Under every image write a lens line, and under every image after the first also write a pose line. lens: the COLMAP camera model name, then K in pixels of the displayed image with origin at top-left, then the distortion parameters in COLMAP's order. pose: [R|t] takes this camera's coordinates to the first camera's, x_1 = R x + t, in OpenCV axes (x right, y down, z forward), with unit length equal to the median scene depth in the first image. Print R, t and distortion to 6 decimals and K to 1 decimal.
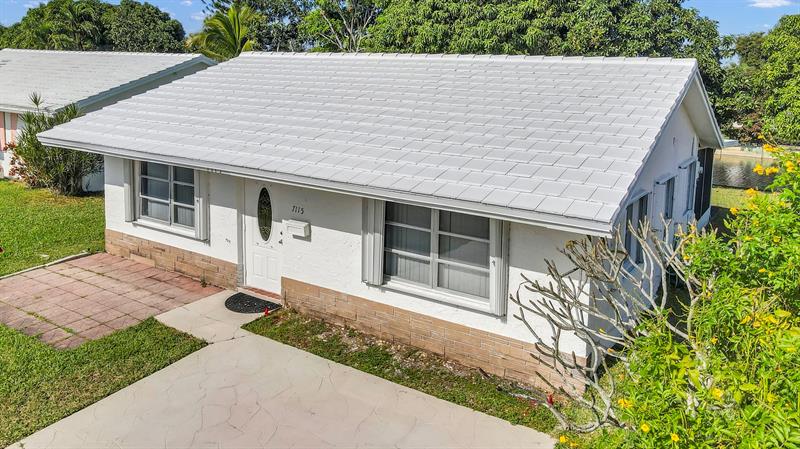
lens RADIAL K [[635.7, 0, 382.8], [0, 635.7, 138.4], [0, 0, 1]] dist [0.006380, 0.006079]
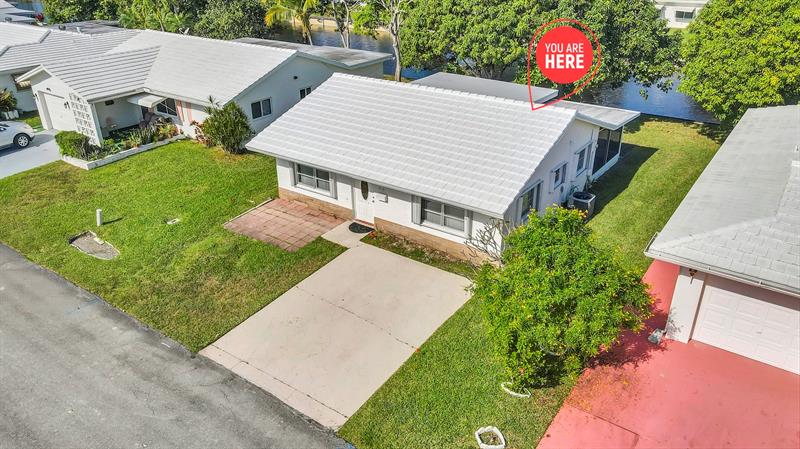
lens RADIAL K [[574.1, 0, 385.2], [0, 574.1, 223.8], [0, 0, 1]] dist [0.012476, 0.002086]
pose [[0.998121, -0.013667, -0.059730, -0.003546], [0.033120, 0.940466, 0.338271, -0.417202], [0.051551, -0.339614, 0.939151, -0.842763]]
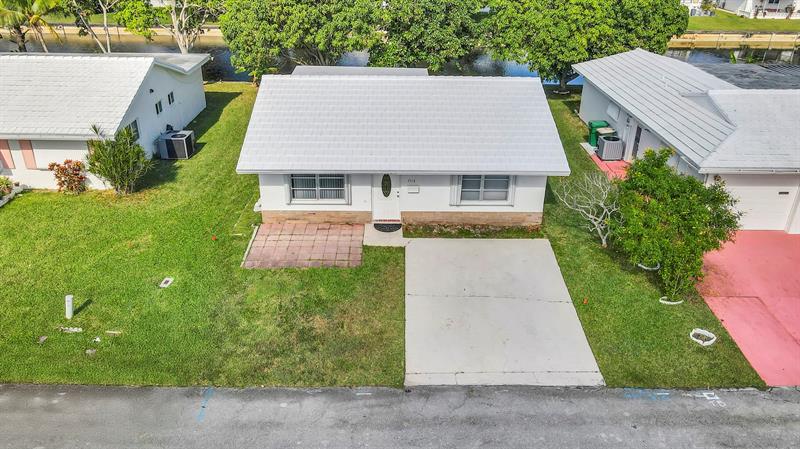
lens RADIAL K [[594.9, 0, 400.0], [0, 594.9, 224.5], [0, 0, 1]] dist [0.014799, 0.006019]
pose [[0.836427, -0.268113, 0.478023, -1.106011], [0.080672, 0.922905, 0.376481, -0.485677], [-0.542109, -0.276336, 0.793572, -0.588163]]
